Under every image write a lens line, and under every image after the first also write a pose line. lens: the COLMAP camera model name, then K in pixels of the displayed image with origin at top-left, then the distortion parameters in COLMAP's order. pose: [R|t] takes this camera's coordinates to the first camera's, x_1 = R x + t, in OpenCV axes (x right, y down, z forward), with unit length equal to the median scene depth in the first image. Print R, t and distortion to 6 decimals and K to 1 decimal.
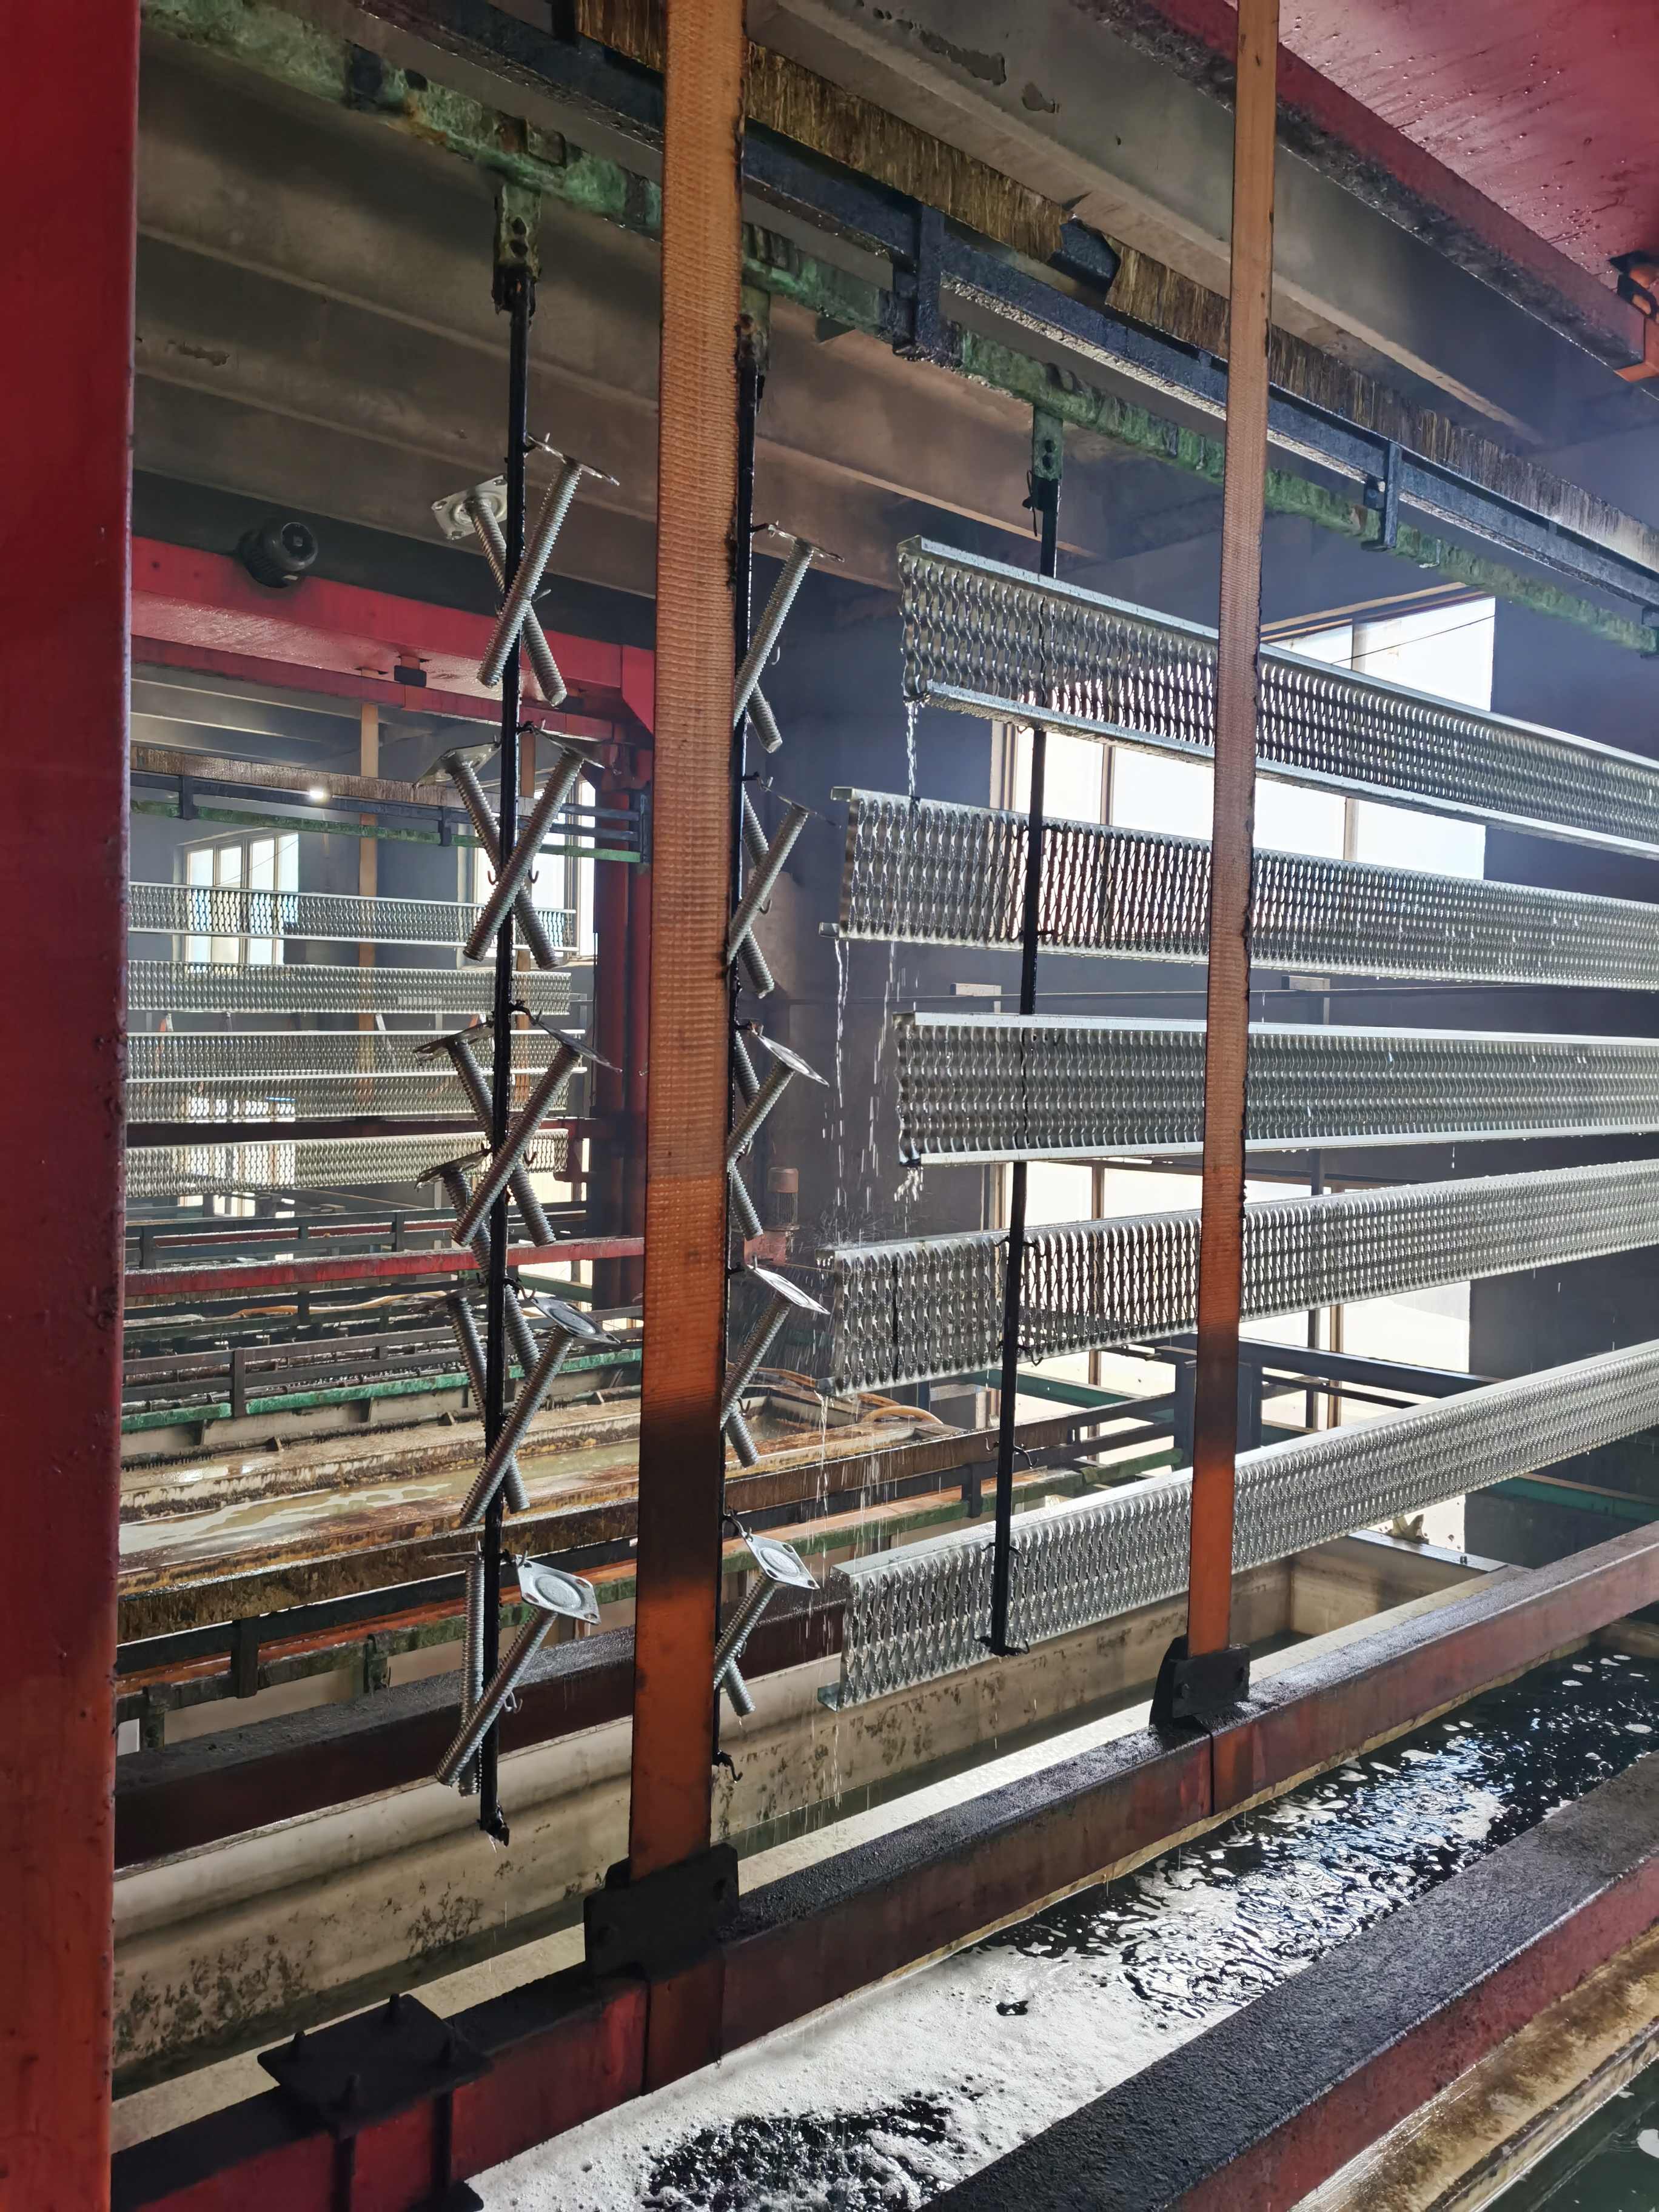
lens RADIAL K [[1730.7, 0, 829.5], [0, 1730.7, 1106.0], [0, 0, 1]] dist [0.064768, -0.083472]
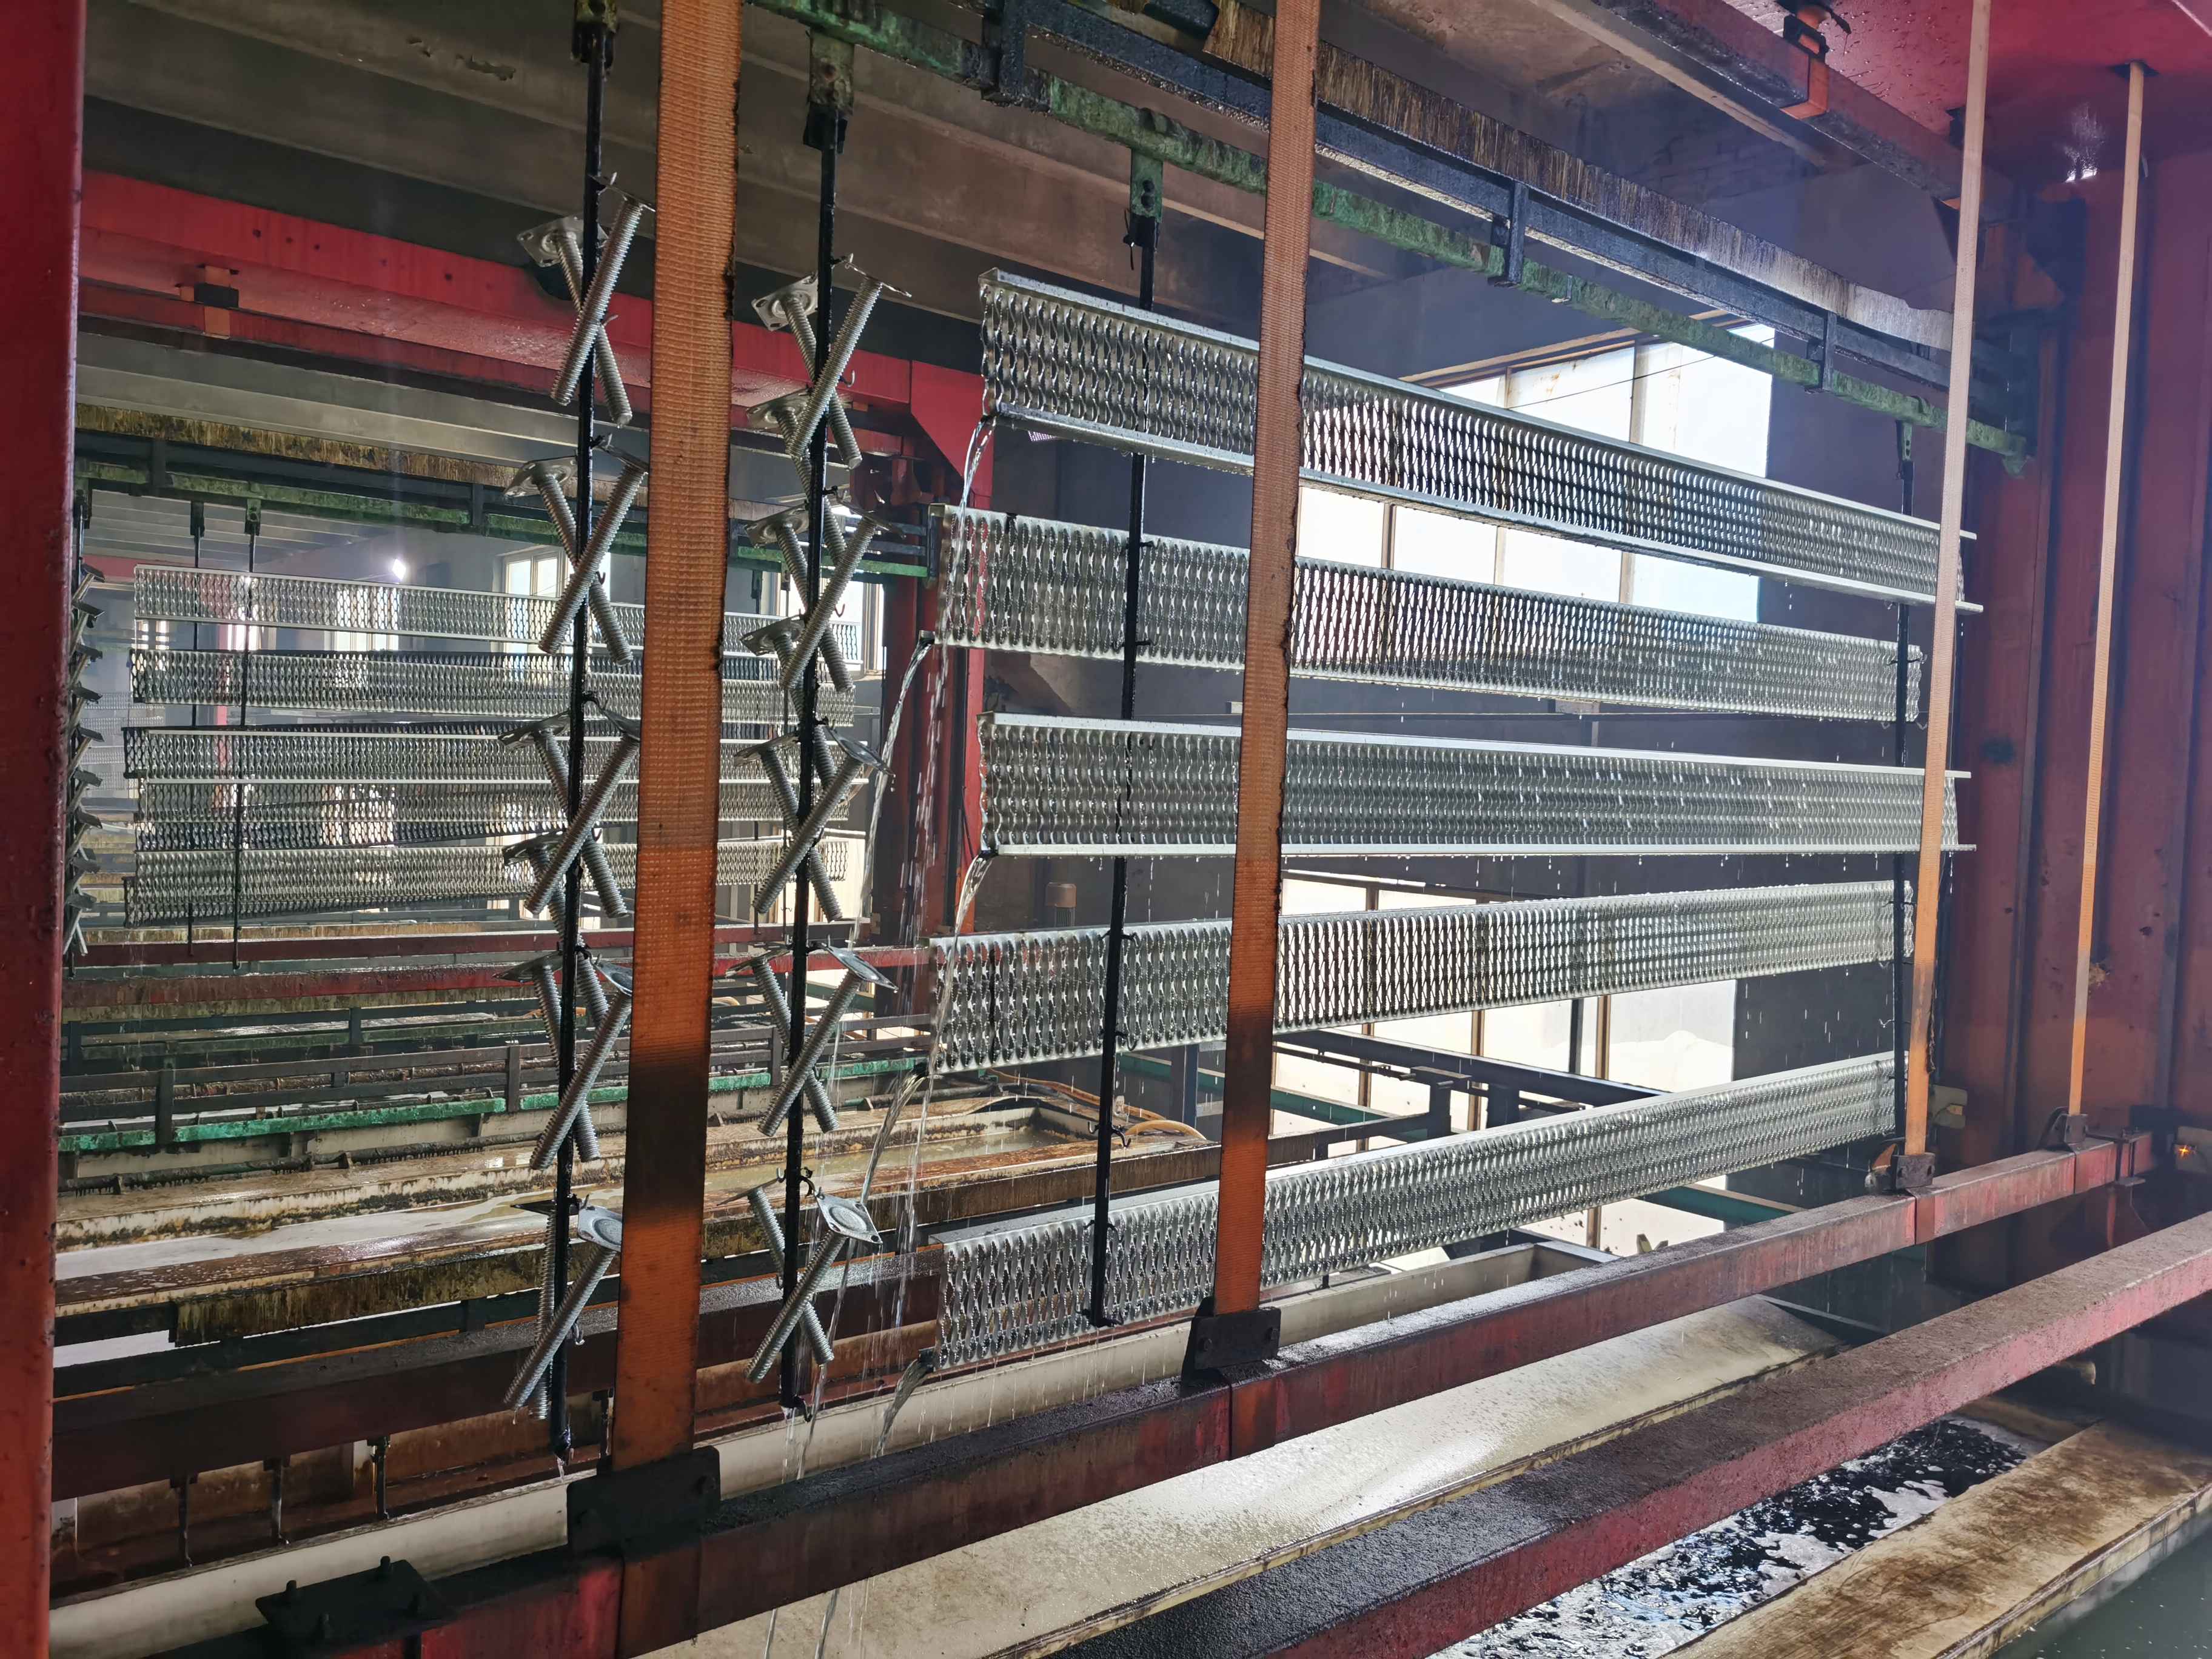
lens RADIAL K [[1748.4, 0, 1106.7], [0, 1748.4, 836.6], [0, 0, 1]] dist [0.074183, -0.081792]
pose [[0.999195, 0.022841, -0.032982, 0.123469], [-0.022690, 0.999730, 0.004938, 0.011900], [0.033086, -0.004185, 0.999444, -0.065929]]
